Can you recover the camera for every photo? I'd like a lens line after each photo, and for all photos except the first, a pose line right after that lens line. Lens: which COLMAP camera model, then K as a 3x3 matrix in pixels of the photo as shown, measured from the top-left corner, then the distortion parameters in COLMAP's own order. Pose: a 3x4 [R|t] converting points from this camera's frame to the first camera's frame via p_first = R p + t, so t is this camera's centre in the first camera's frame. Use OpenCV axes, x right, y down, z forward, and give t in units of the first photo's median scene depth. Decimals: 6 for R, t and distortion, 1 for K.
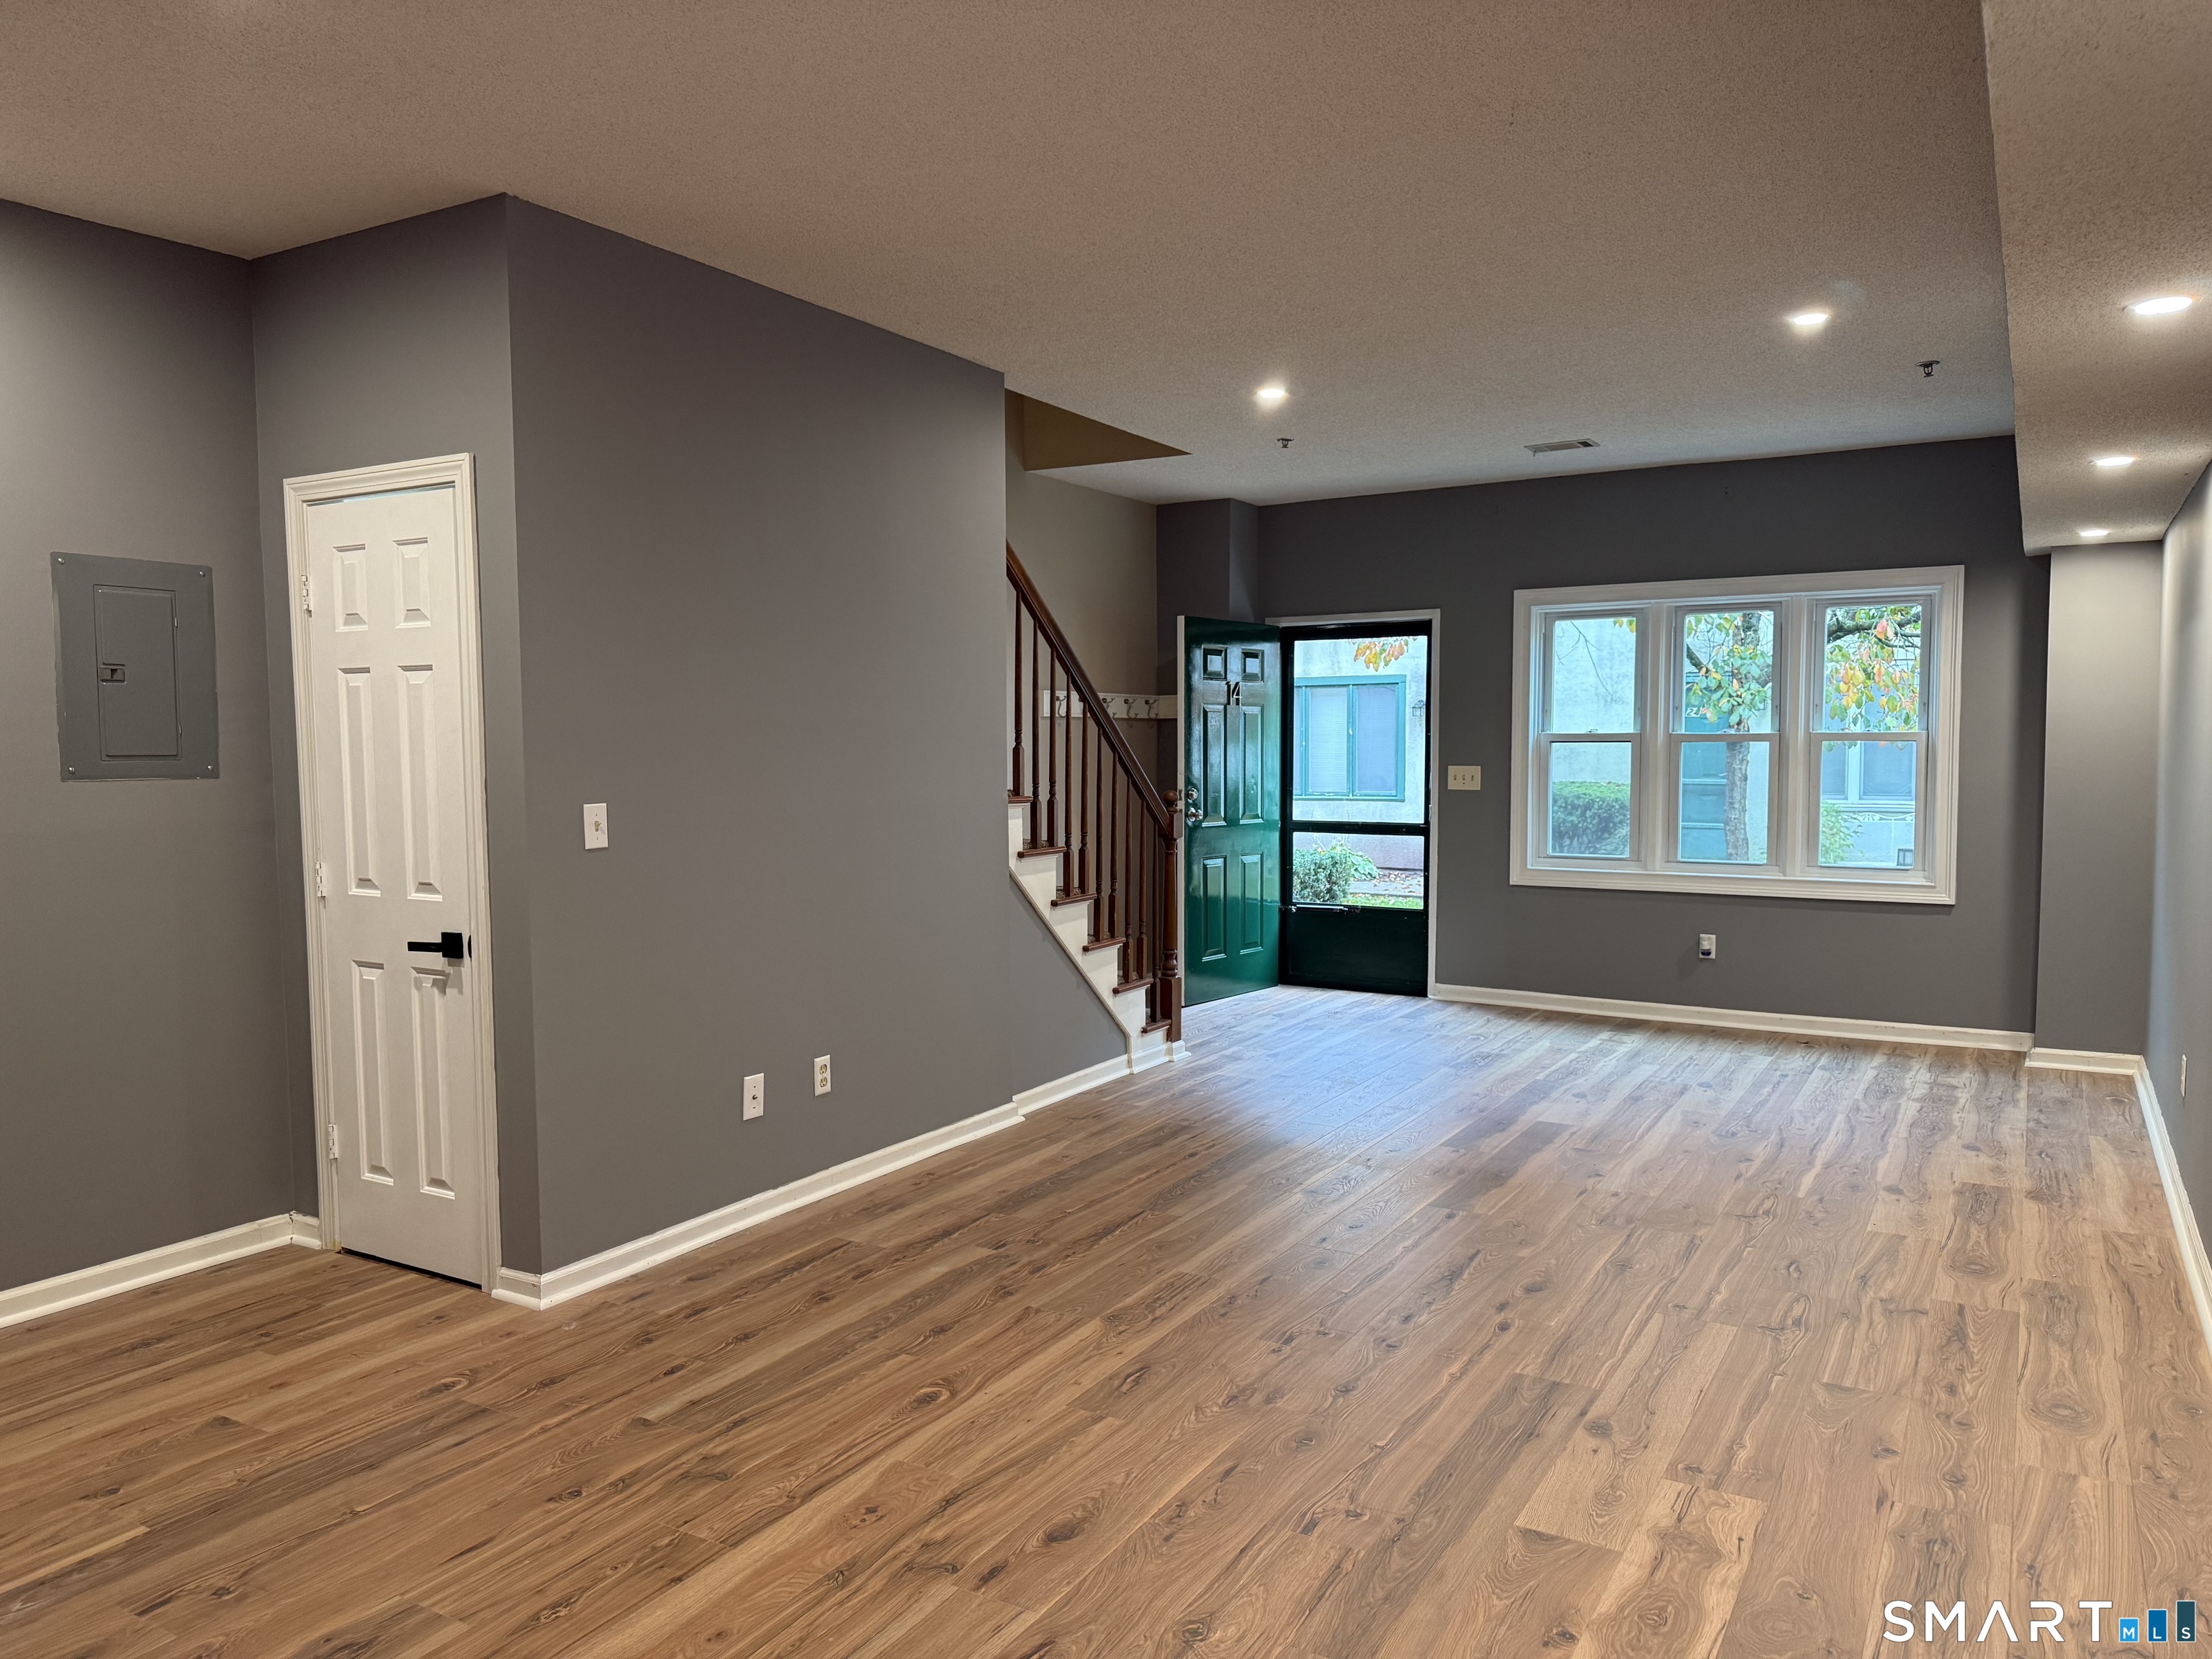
lens RADIAL K [[1571.7, 0, 1104.6], [0, 1571.7, 823.4], [0, 0, 1]] dist [0.082250, -0.093562]
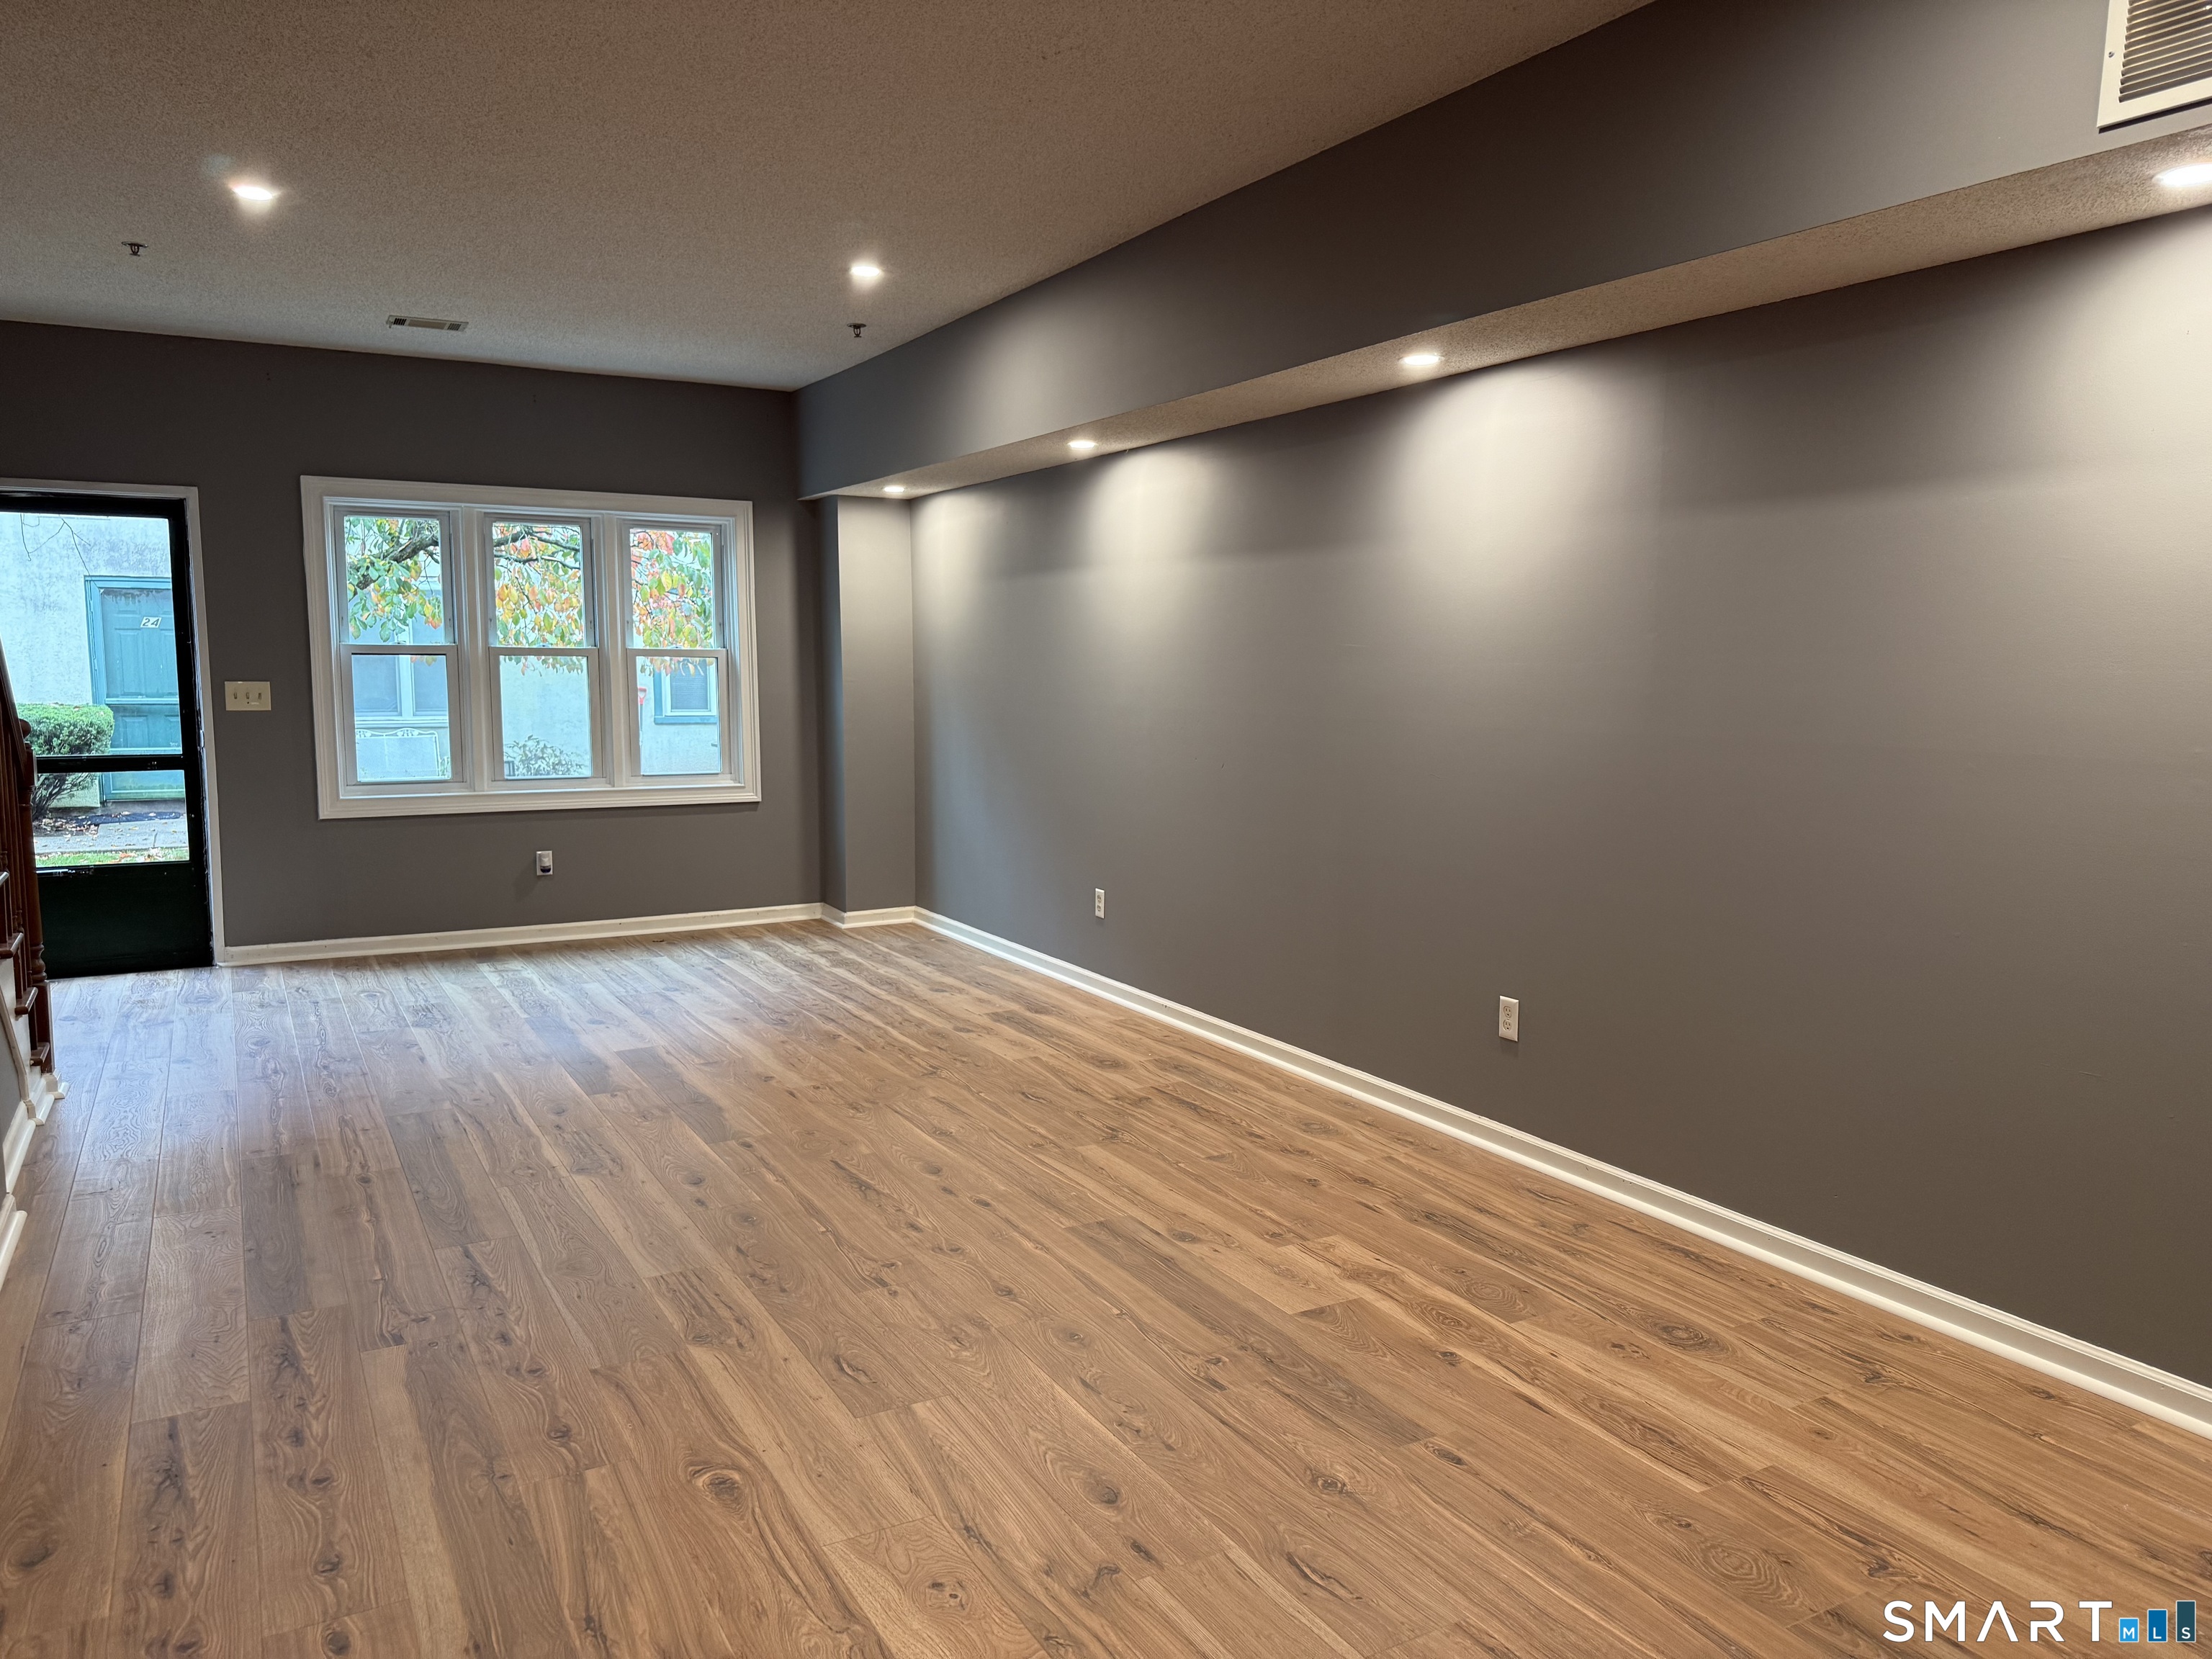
lens RADIAL K [[1571.7, 0, 1107.0], [0, 1571.7, 834.9], [0, 0, 1]] dist [0.082250, -0.093562]
pose [[0.498686, -0.092372, 0.861847, -0.480144], [0.041727, 0.995711, 0.082575, -0.011822], [-0.865778, -0.005216, 0.500402, 0.318236]]
